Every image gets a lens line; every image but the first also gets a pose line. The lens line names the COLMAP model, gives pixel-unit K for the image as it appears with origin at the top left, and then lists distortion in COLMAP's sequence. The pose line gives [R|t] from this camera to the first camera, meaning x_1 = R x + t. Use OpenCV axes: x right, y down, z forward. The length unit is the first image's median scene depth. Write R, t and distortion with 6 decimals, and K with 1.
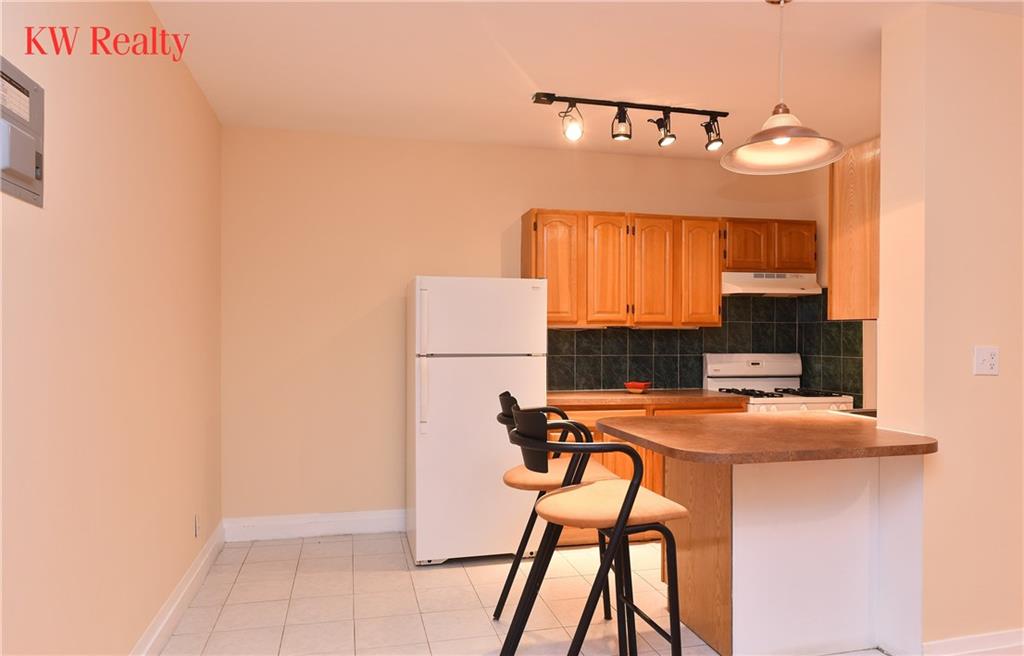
lens RADIAL K [[675.8, 0, 513.0], [0, 675.8, 336.8], [0, 0, 1]] dist [-0.001037, 0.000489]
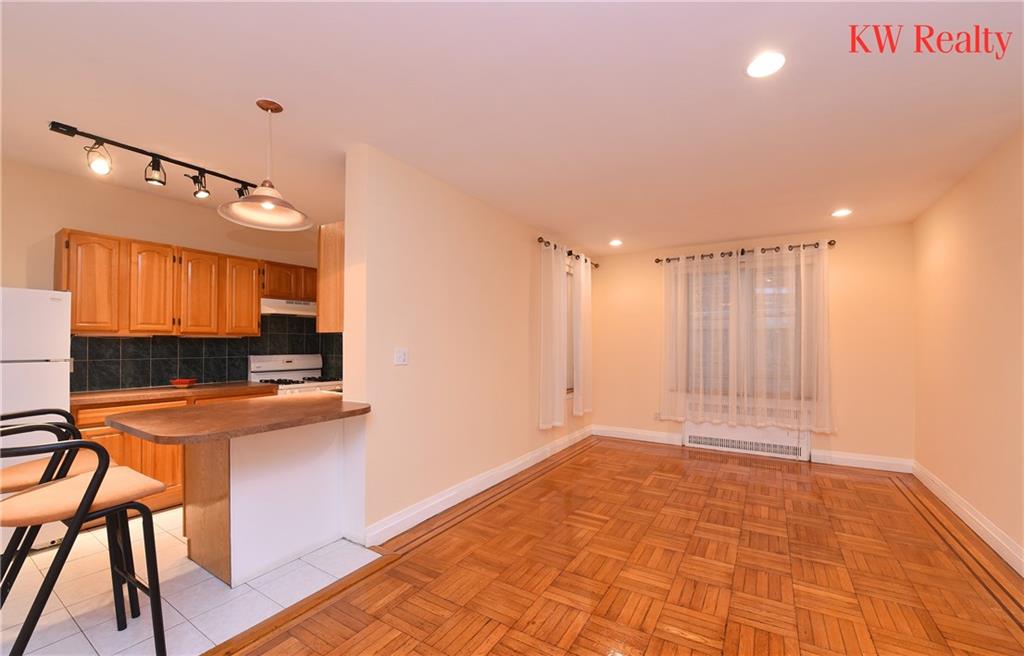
lens RADIAL K [[408.7, 0, 515.5], [0, 408.7, 338.8], [0, 0, 1]] dist [-0.011258, -0.003757]
pose [[0.716301, 0.005285, 0.697771, 0.099343], [0.002140, 0.999950, -0.009771, -0.000281], [-0.697788, 0.008492, 0.716254, 0.013495]]
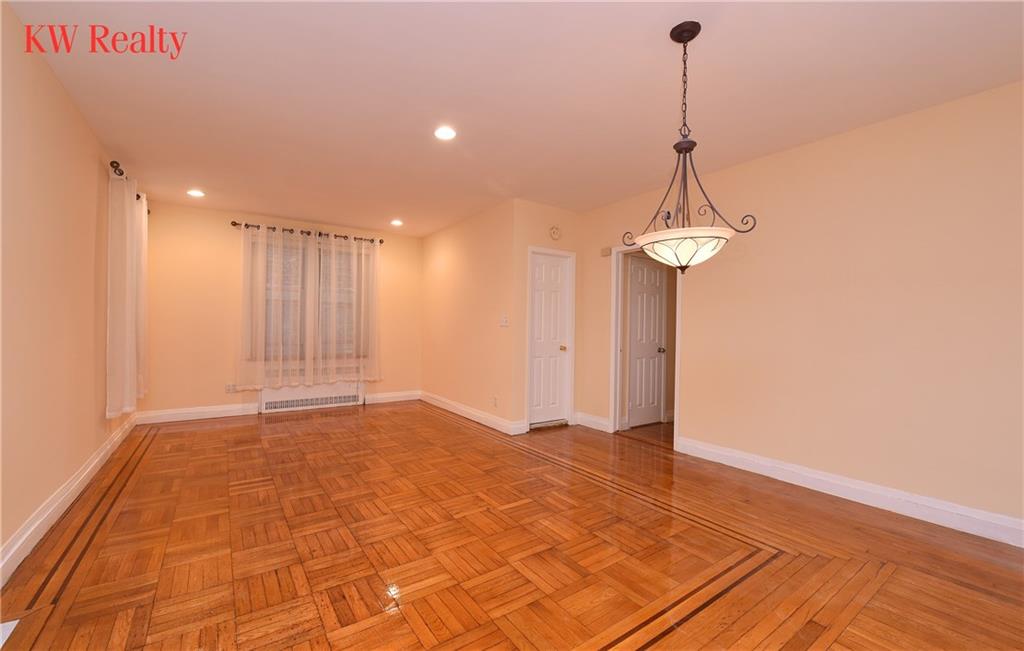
lens RADIAL K [[419.3, 0, 512.0], [0, 419.3, 325.5], [0, 0, 1]] dist [-0.019715, -0.000064]
pose [[-0.363946, -0.005426, 0.931404, -0.116702], [-0.012002, 0.999927, 0.001135, 0.030839], [-0.931343, -0.010765, -0.363985, 0.274023]]
